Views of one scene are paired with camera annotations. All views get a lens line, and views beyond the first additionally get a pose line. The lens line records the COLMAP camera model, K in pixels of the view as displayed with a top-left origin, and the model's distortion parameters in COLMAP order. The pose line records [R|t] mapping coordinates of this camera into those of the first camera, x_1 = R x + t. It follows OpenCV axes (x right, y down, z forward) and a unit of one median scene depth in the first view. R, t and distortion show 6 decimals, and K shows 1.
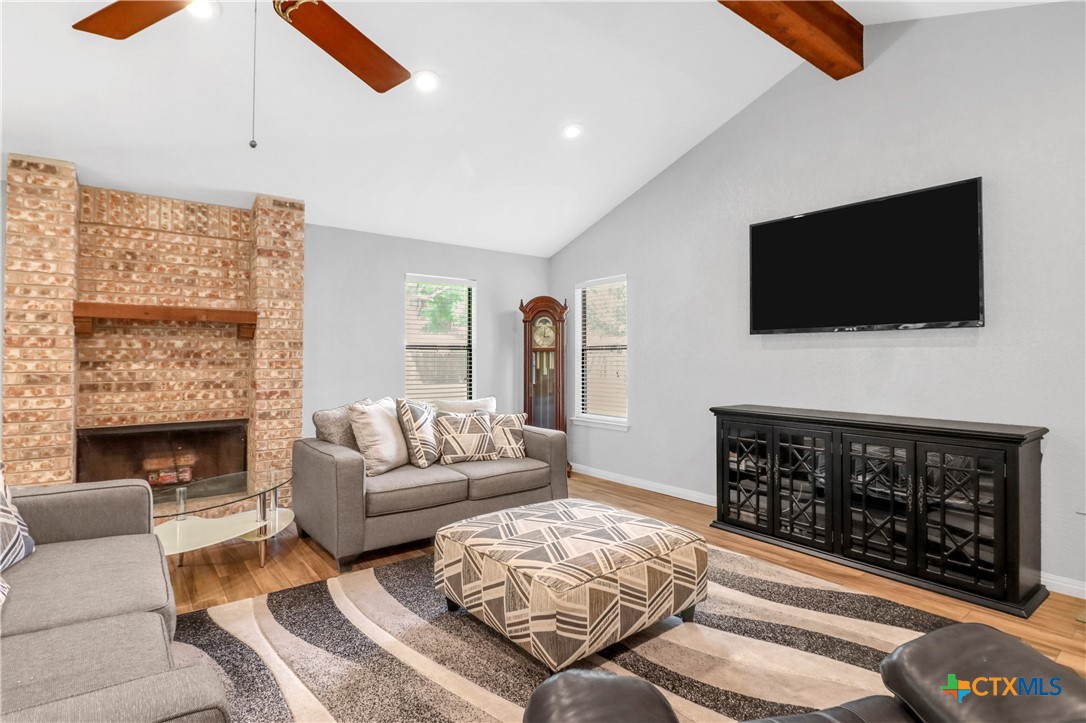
lens RADIAL K [[569.7, 0, 514.3], [0, 569.7, 348.9], [0, 0, 1]] dist [-0.013028, -0.000325]
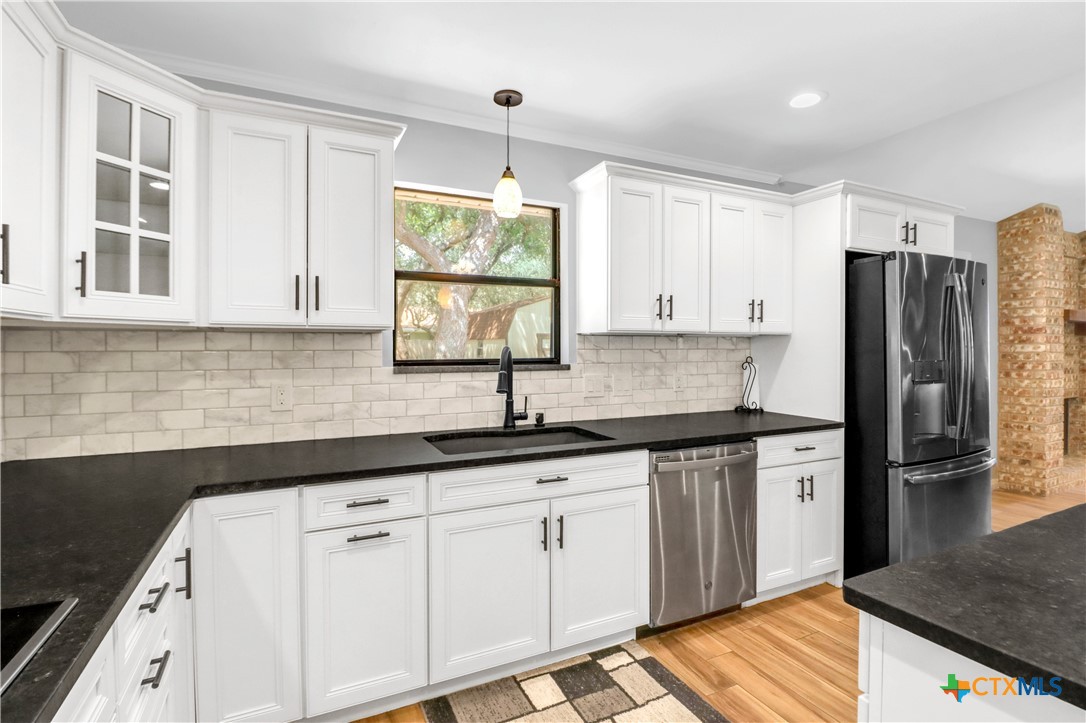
lens RADIAL K [[517.6, 0, 568.4], [0, 517.6, 347.7], [0, 0, 1]] dist [-0.001519, -0.005385]
pose [[0.981294, -0.001998, -0.192505, -1.576854], [0.005783, 0.999801, 0.019100, -0.019797], [0.192428, -0.019856, 0.981110, -0.417721]]
